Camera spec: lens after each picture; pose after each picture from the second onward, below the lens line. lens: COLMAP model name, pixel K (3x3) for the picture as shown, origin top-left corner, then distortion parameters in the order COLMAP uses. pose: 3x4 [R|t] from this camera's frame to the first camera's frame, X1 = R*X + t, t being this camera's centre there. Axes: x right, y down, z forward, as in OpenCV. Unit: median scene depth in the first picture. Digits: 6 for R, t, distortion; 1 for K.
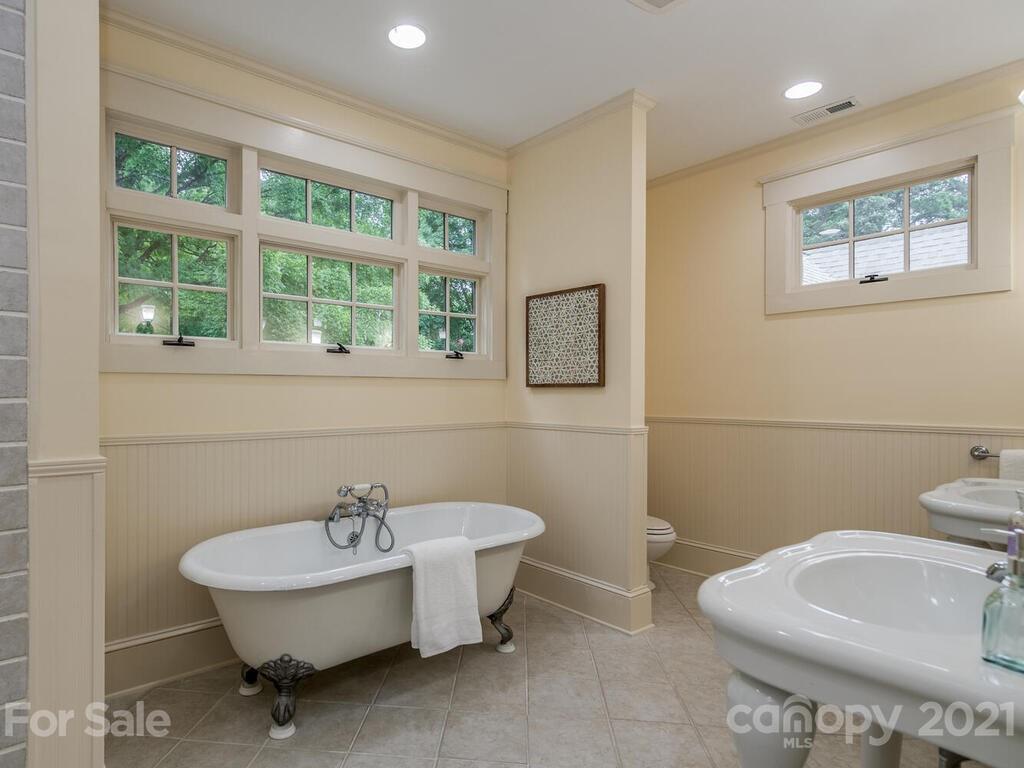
lens RADIAL K [[585.5, 0, 509.7], [0, 585.5, 398.0], [0, 0, 1]] dist [0.002941, 0.000532]
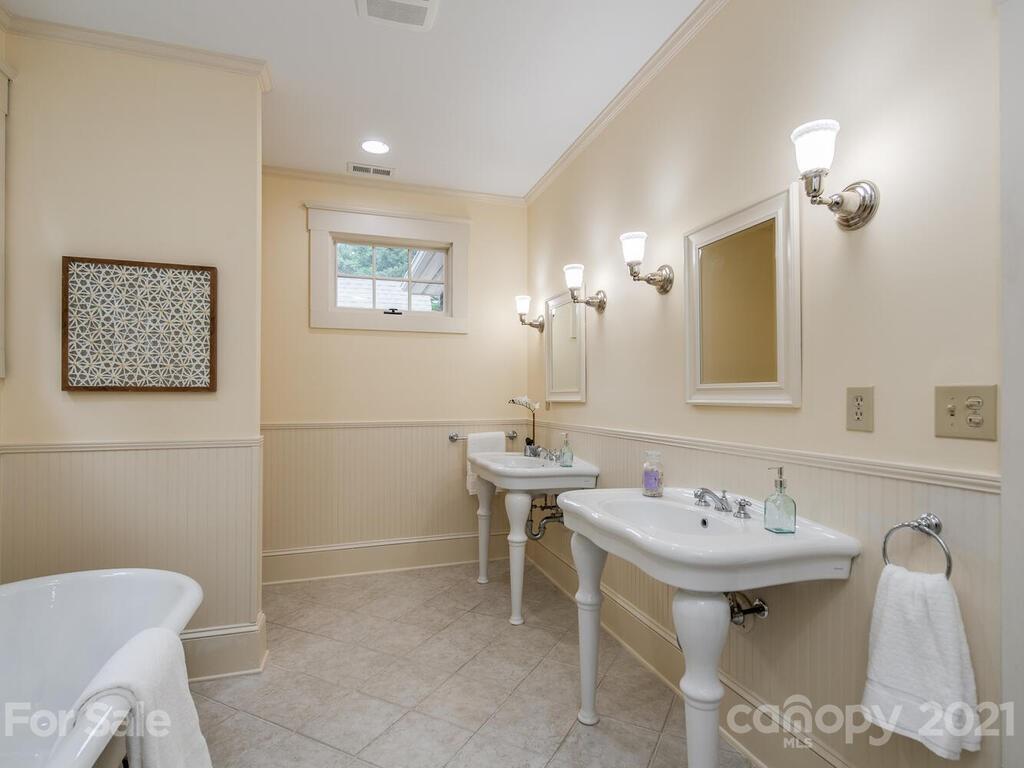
lens RADIAL K [[526.8, 0, 446.4], [0, 526.8, 394.9], [0, 0, 1]] dist [0.002374, 0.000824]
pose [[0.398279, 0.003536, 0.917258, -0.391092], [0.008162, 0.999939, -0.007399, -0.006177], [-0.917228, 0.010433, 0.398226, 0.396547]]
